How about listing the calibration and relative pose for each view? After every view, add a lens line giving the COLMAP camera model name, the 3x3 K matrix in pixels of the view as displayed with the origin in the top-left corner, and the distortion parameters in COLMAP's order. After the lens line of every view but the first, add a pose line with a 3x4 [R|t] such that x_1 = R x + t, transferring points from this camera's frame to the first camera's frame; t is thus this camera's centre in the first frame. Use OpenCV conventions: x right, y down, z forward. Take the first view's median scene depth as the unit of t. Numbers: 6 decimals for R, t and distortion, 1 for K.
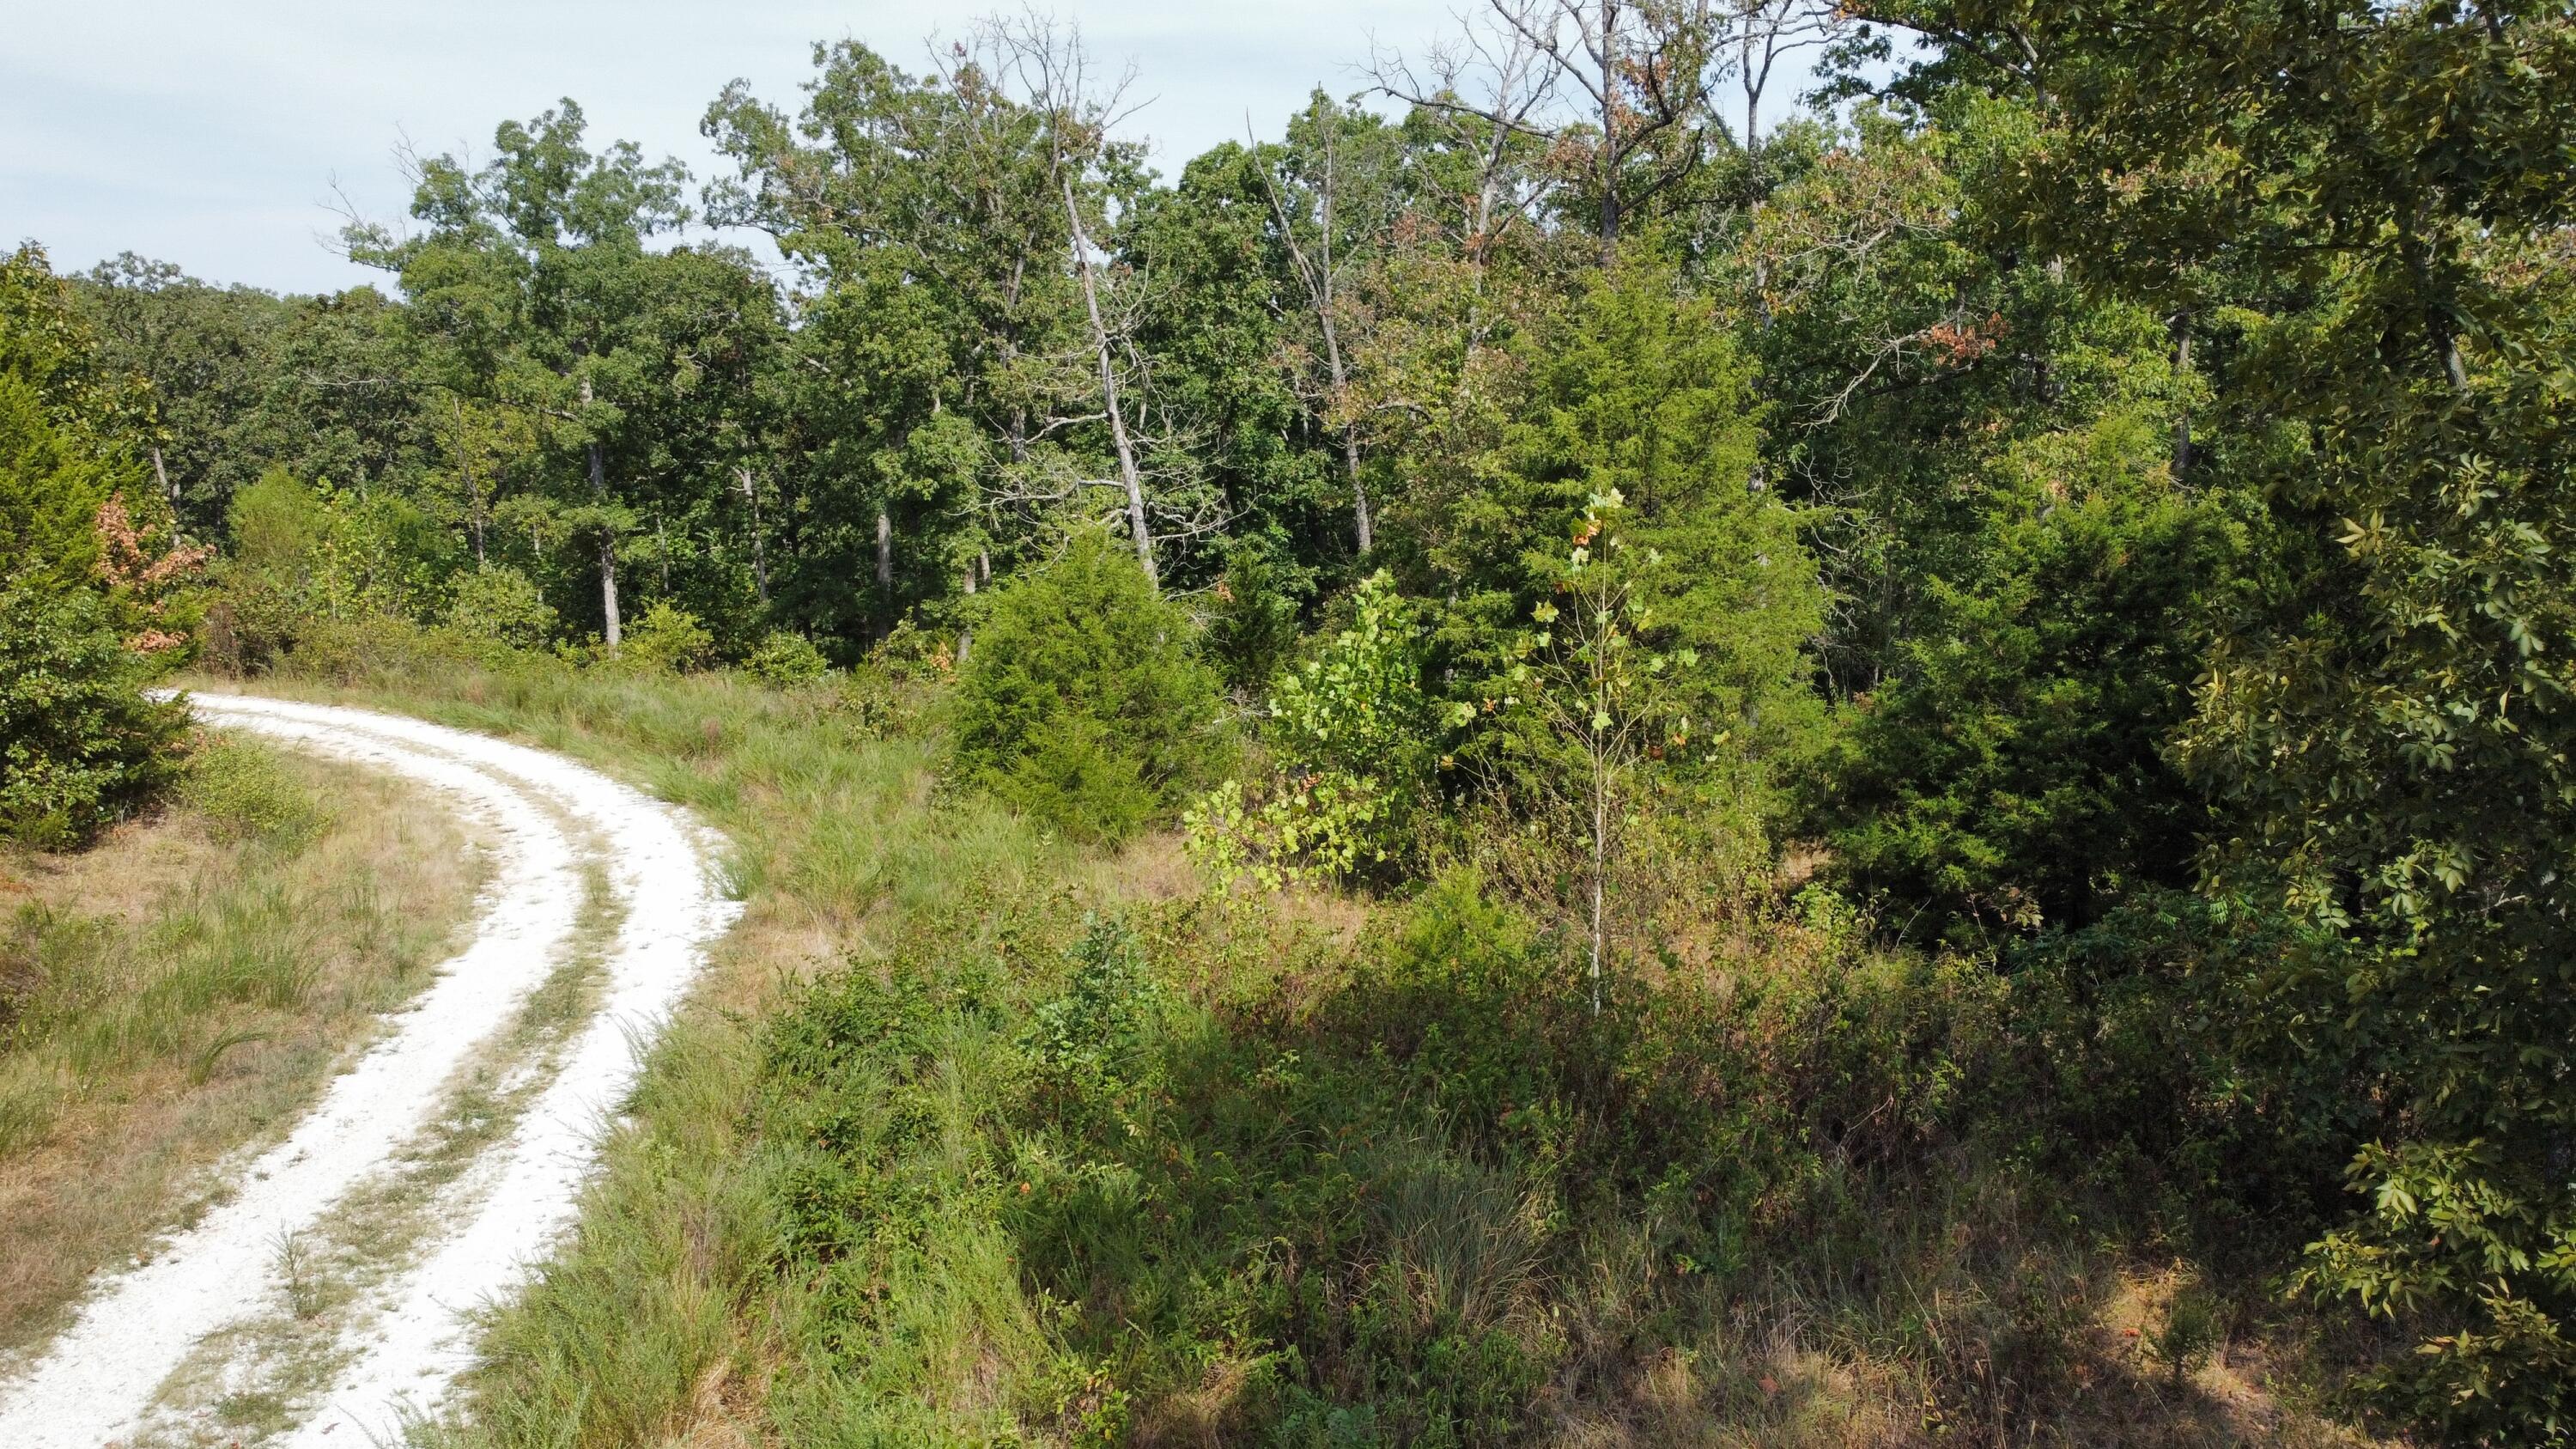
lens RADIAL K [[1940.3, 0, 1285.2], [0, 1940.3, 734.5], [0, 0, 1]] dist [-0.005360, -0.007836]
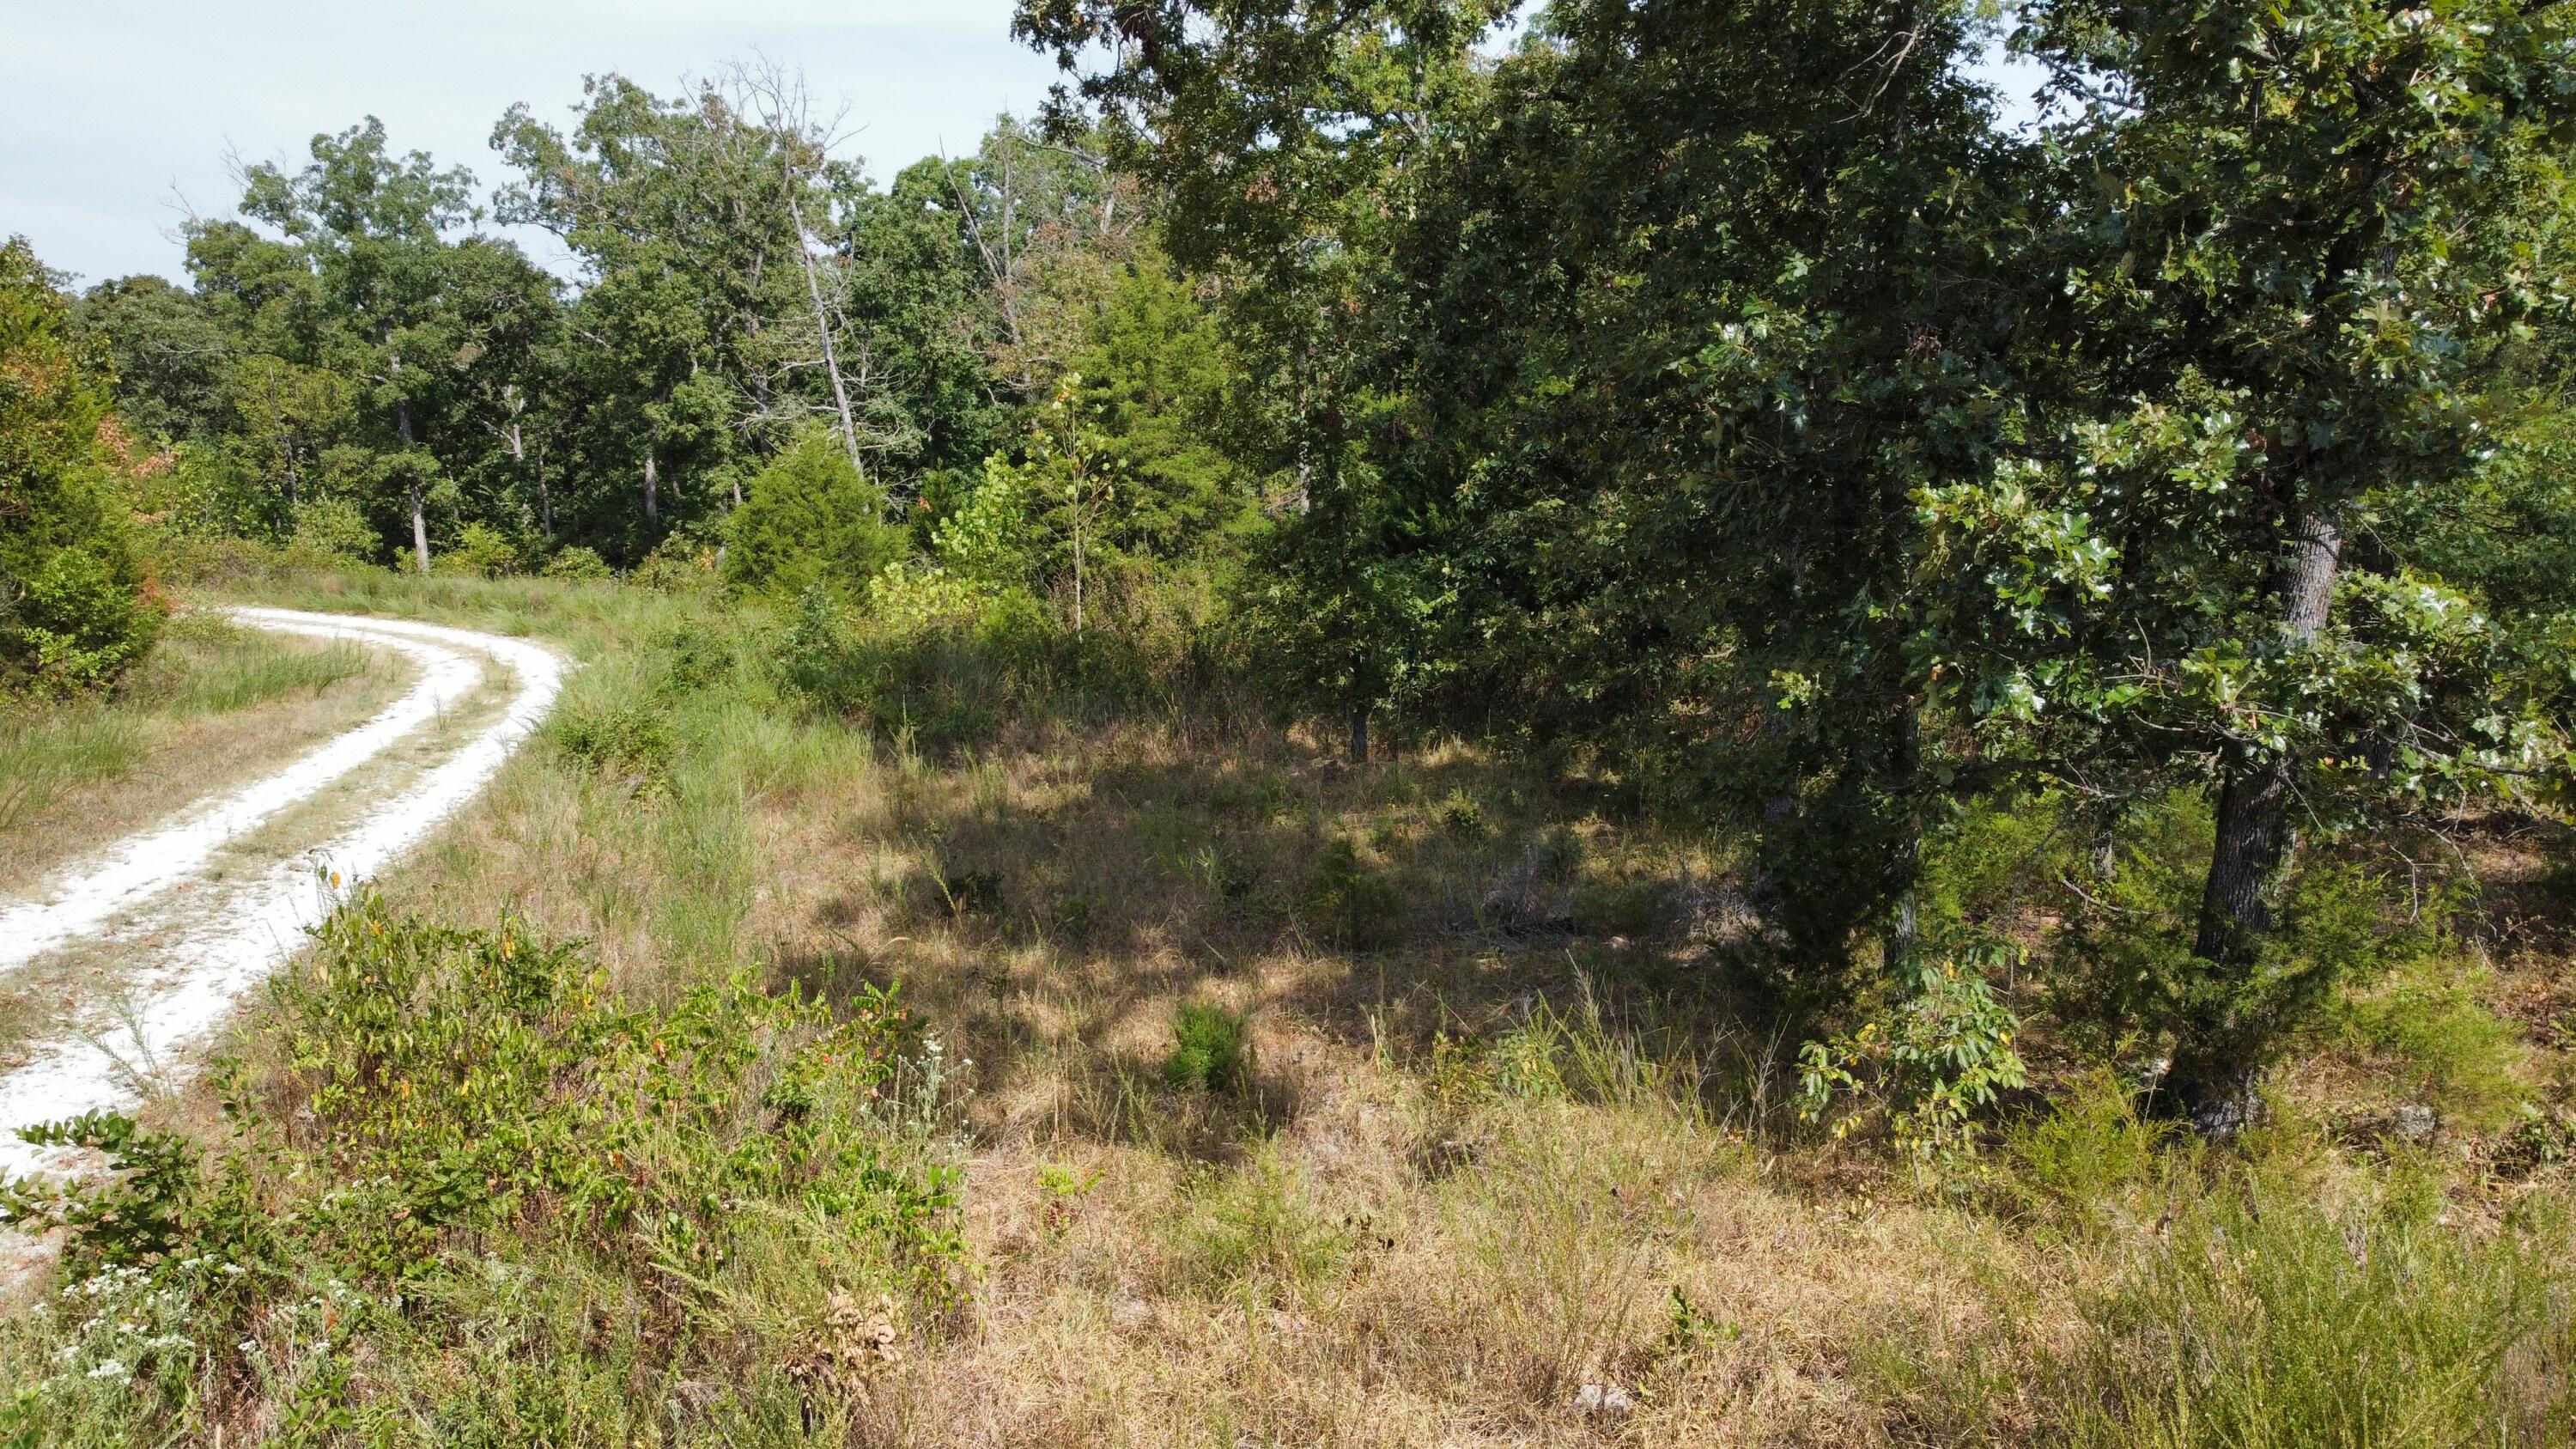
lens RADIAL K [[1965.6, 0, 1288.0], [0, 1965.6, 724.5], [0, 0, 1]] dist [-0.005664, -0.004595]
pose [[0.992106, -0.024234, 0.123036, 0.037256], [0.024642, 0.999695, -0.001797, 0.068999], [-0.122955, 0.004815, 0.992401, -0.291178]]
